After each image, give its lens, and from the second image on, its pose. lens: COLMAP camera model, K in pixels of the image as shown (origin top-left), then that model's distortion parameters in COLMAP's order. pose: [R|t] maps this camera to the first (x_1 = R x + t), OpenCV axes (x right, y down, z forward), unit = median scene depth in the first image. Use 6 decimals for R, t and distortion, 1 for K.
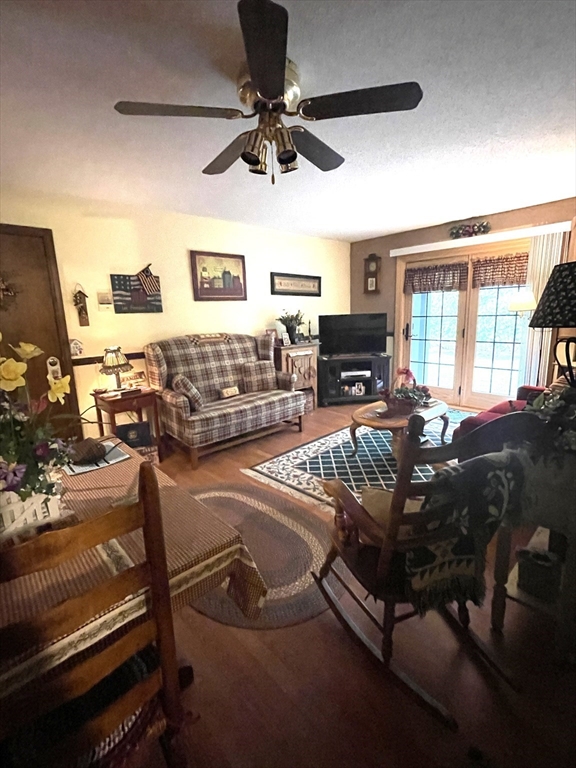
lens RADIAL K [[350.8, 0, 290.9], [0, 350.8, 381.9], [0, 0, 1]] dist [0.000116, -0.000314]
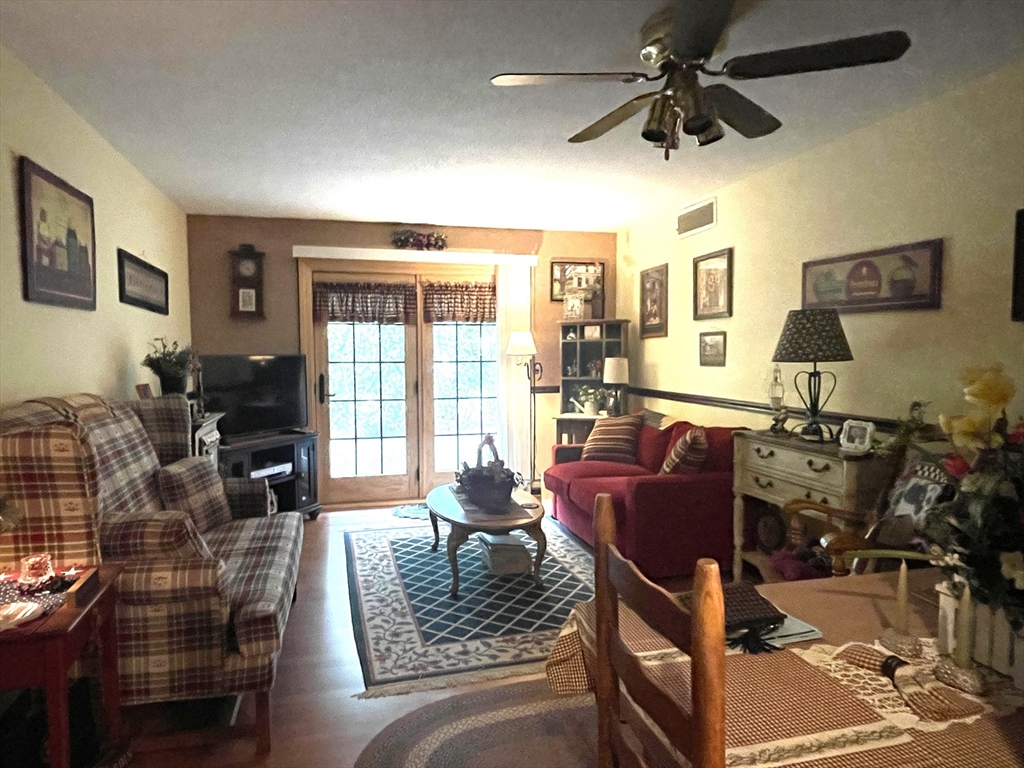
lens RADIAL K [[647.9, 0, 508.7], [0, 647.9, 384.7], [0, 0, 1]] dist [0.004418, -0.004729]
pose [[0.476705, -0.012470, 0.878975, -0.563102], [0.159423, 0.984545, -0.072494, -0.029542], [-0.864486, 0.174688, 0.471325, 0.299013]]
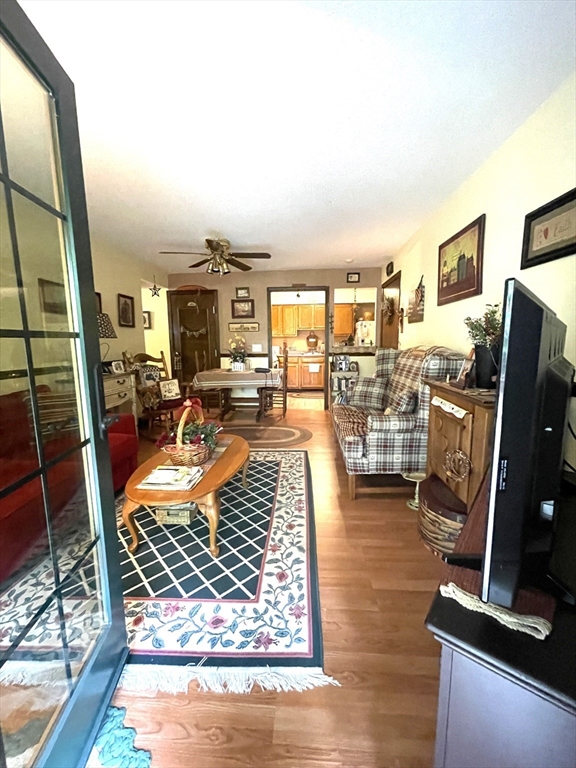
lens RADIAL K [[306.9, 0, 288.8], [0, 306.9, 381.3], [0, 0, 1]] dist [-0.001276, -0.000064]
pose [[-0.728129, 0.129861, -0.673027, 0.468573], [-0.098519, 0.951867, 0.290248, -0.222782], [0.678323, 0.277644, -0.680288, 1.224853]]
